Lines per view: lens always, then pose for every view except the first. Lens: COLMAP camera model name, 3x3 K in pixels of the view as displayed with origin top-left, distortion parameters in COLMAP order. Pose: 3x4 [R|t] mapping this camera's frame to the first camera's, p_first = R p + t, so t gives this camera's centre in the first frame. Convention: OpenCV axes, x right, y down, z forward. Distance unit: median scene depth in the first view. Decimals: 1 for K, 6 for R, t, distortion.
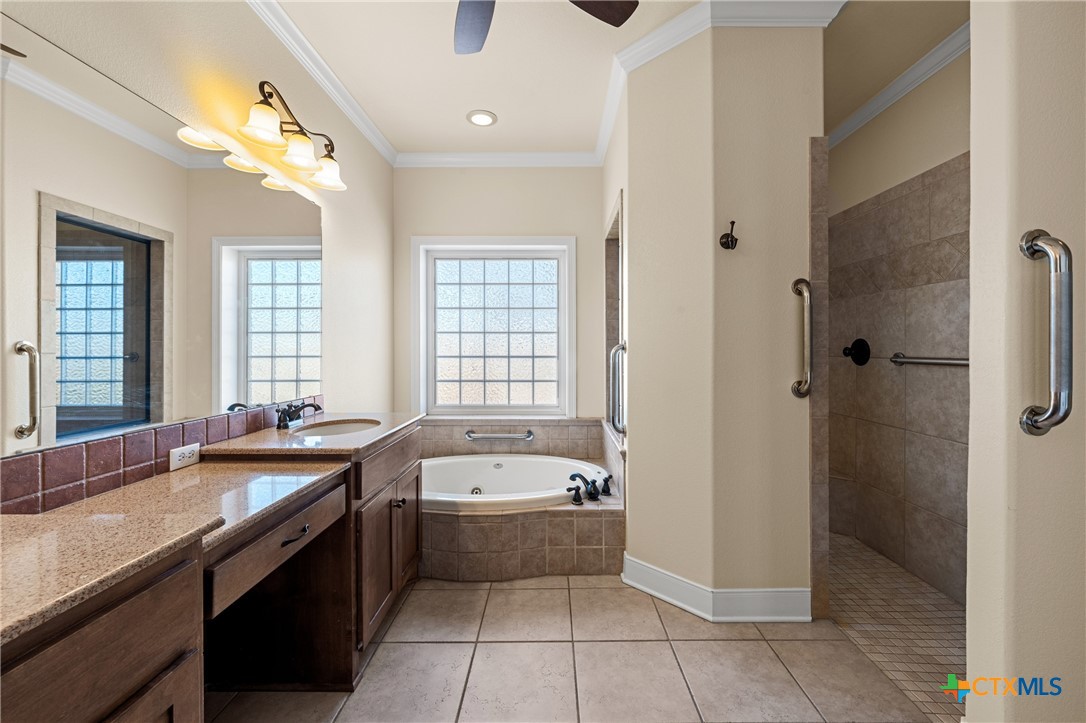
lens RADIAL K [[436.6, 0, 551.3], [0, 436.6, 349.6], [0, 0, 1]] dist [0.000559, -0.000905]
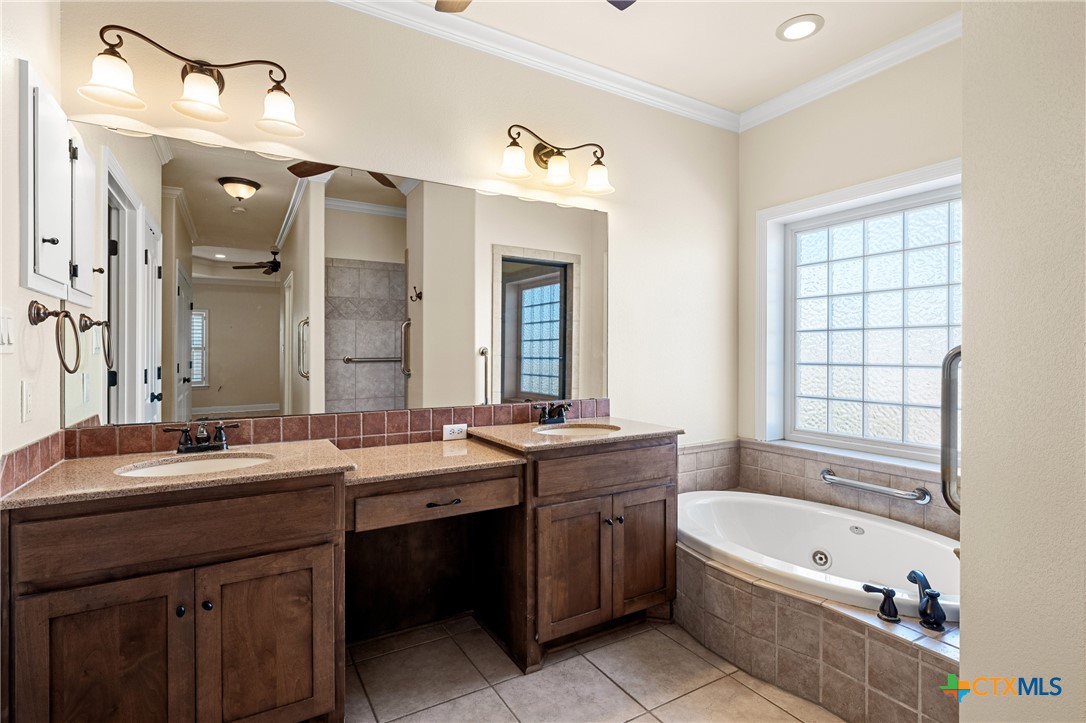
lens RADIAL K [[527.2, 0, 539.4], [0, 527.2, 352.1], [0, 0, 1]] dist [-0.000865, -0.001178]
pose [[0.511382, 0.001962, -0.859351, 0.459212], [-0.003851, 0.999993, -0.000008, -0.002938], [0.859345, 0.003314, 0.511386, 0.253731]]
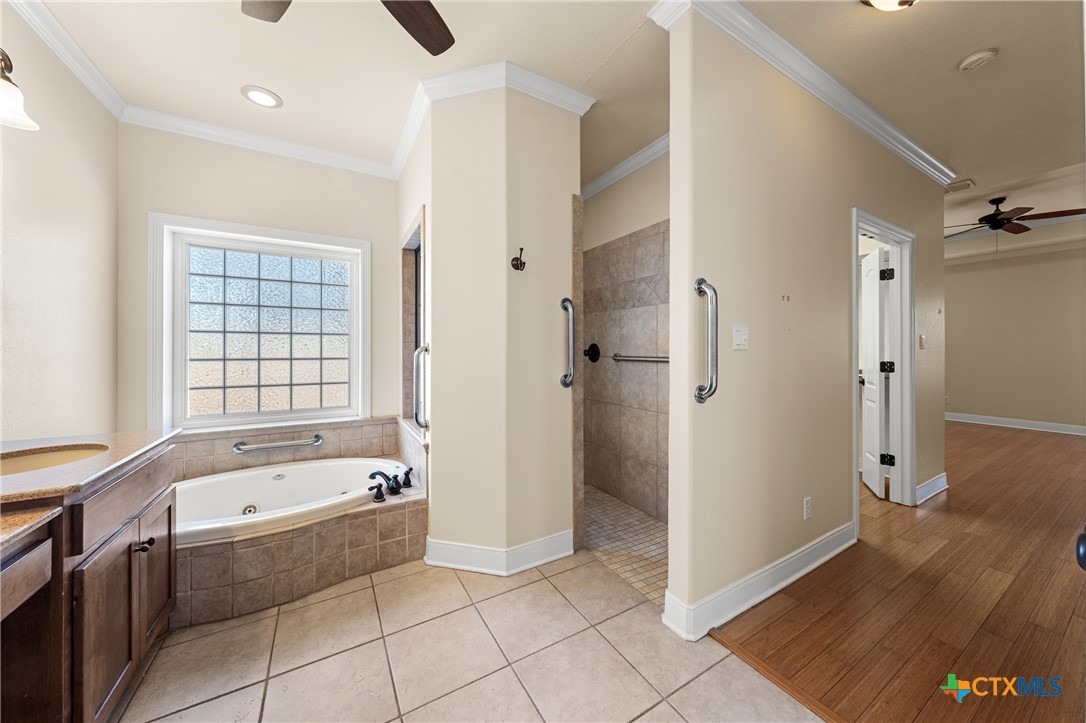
lens RADIAL K [[375.8, 0, 543.4], [0, 375.8, 349.2], [0, 0, 1]] dist [0.000314, 0.000063]
pose [[0.862800, 0.002539, 0.505538, -0.059713], [0.000669, 0.999981, -0.006164, 0.000722], [-0.505544, 0.005656, 0.862782, 0.039122]]
